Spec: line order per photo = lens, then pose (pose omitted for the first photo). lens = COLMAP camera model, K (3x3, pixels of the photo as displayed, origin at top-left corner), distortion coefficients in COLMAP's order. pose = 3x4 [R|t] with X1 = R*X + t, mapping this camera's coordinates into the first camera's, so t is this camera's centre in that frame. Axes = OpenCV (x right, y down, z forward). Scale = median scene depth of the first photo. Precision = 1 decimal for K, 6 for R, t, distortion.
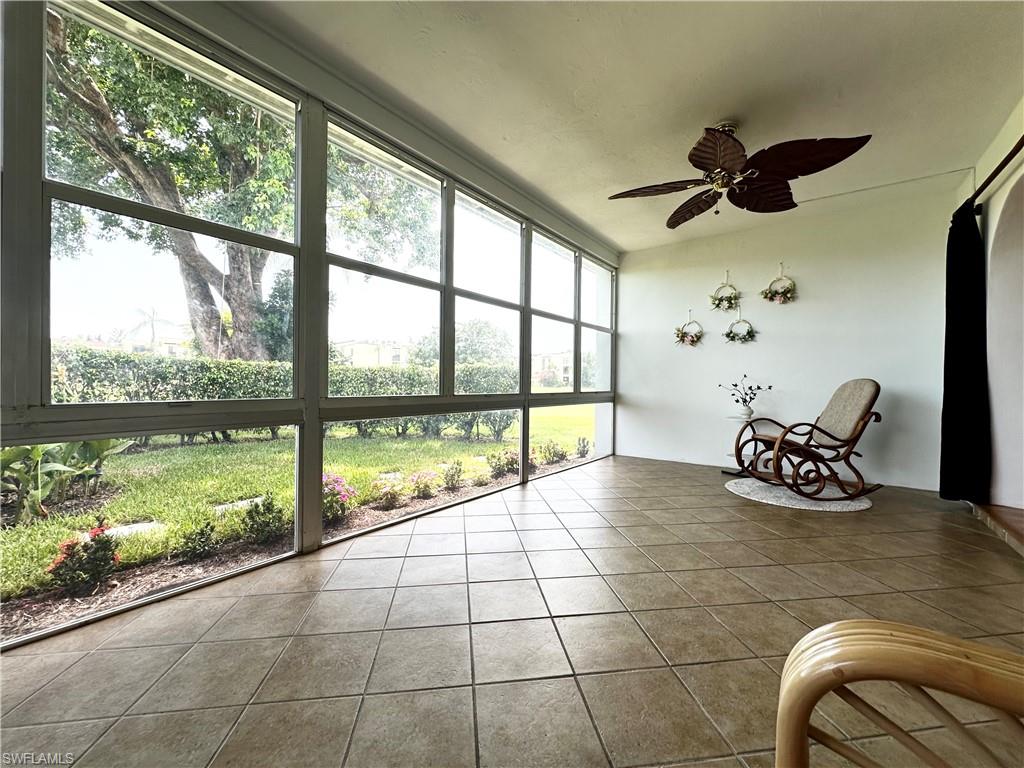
lens RADIAL K [[409.0, 0, 512.0], [0, 409.0, 384.0], [0, 0, 1]] dist [-0.001616, 0.000381]
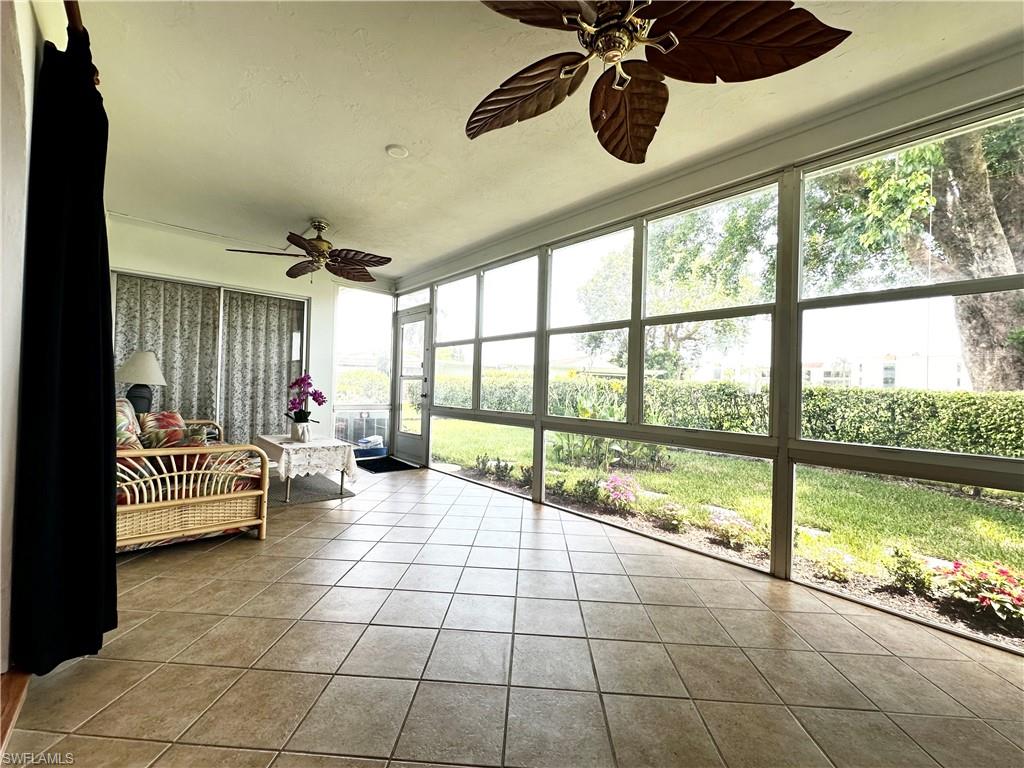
lens RADIAL K [[409.0, 0, 512.0], [0, 409.0, 384.0], [0, 0, 1]] dist [-0.001616, 0.000381]
pose [[-0.187724, -0.037220, -0.981516, 1.085972], [-0.039601, 0.998756, -0.030300, -0.019840], [0.981423, 0.033181, -0.188965, 1.161533]]
